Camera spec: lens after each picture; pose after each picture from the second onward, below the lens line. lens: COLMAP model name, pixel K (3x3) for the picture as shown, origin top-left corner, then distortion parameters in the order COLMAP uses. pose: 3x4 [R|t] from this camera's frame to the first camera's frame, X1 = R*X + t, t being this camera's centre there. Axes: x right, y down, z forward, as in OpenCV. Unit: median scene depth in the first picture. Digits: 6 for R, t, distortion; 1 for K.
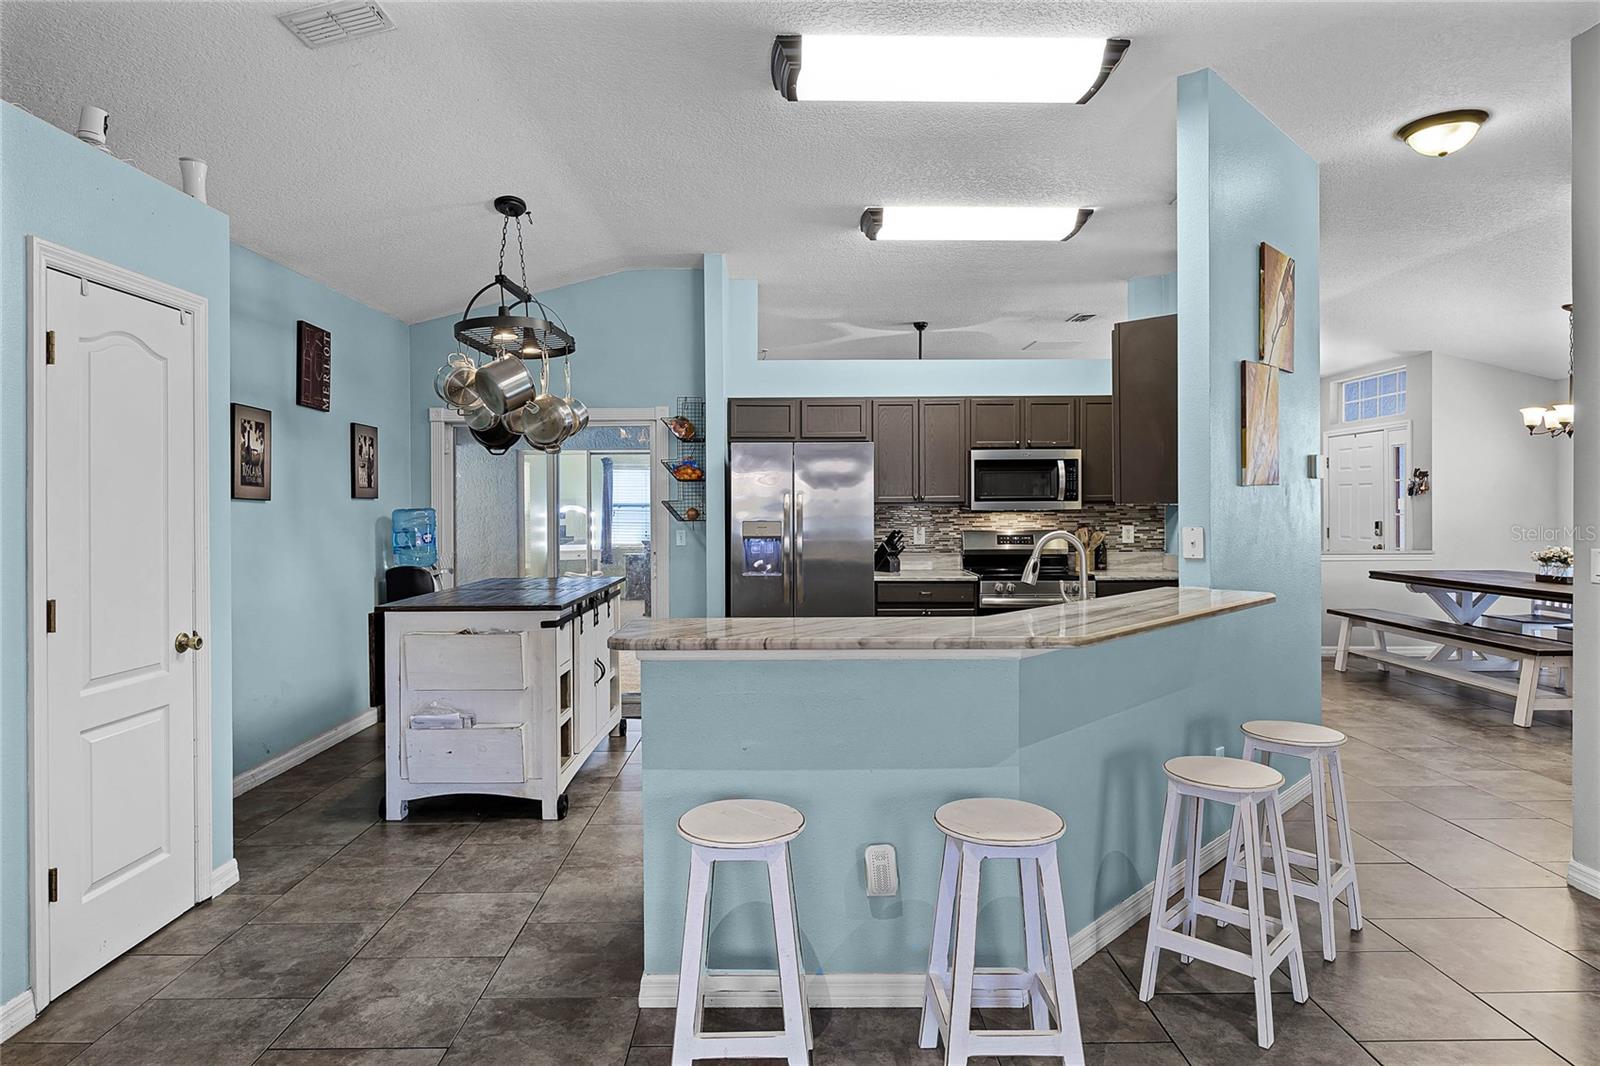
lens RADIAL K [[837.3, 0, 802.8], [0, 837.3, 505.5], [0, 0, 1]] dist [-0.003340, -0.000120]
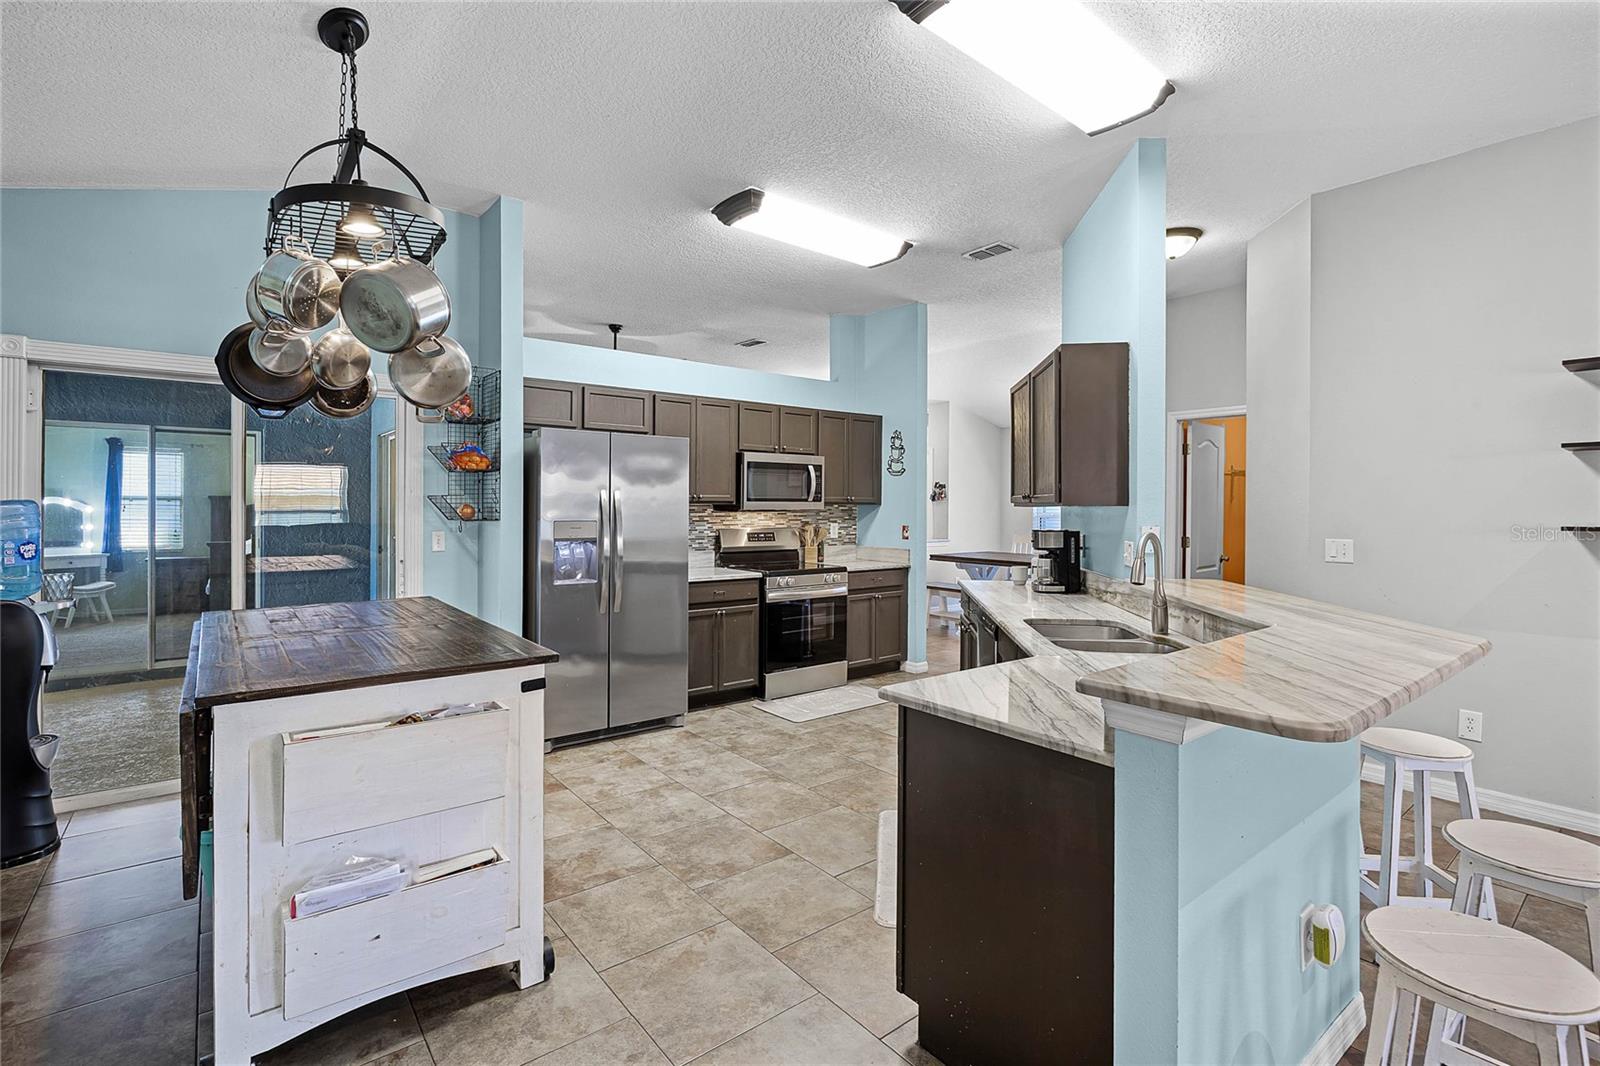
lens RADIAL K [[702.1, 0, 794.3], [0, 702.1, 507.0], [0, 0, 1]] dist [-0.012621, -0.000311]
pose [[0.812944, 0.009277, 0.582268, -0.264529], [-0.011809, 0.999930, 0.000554, 0.001349], [-0.582222, -0.007327, 0.812997, 0.259675]]
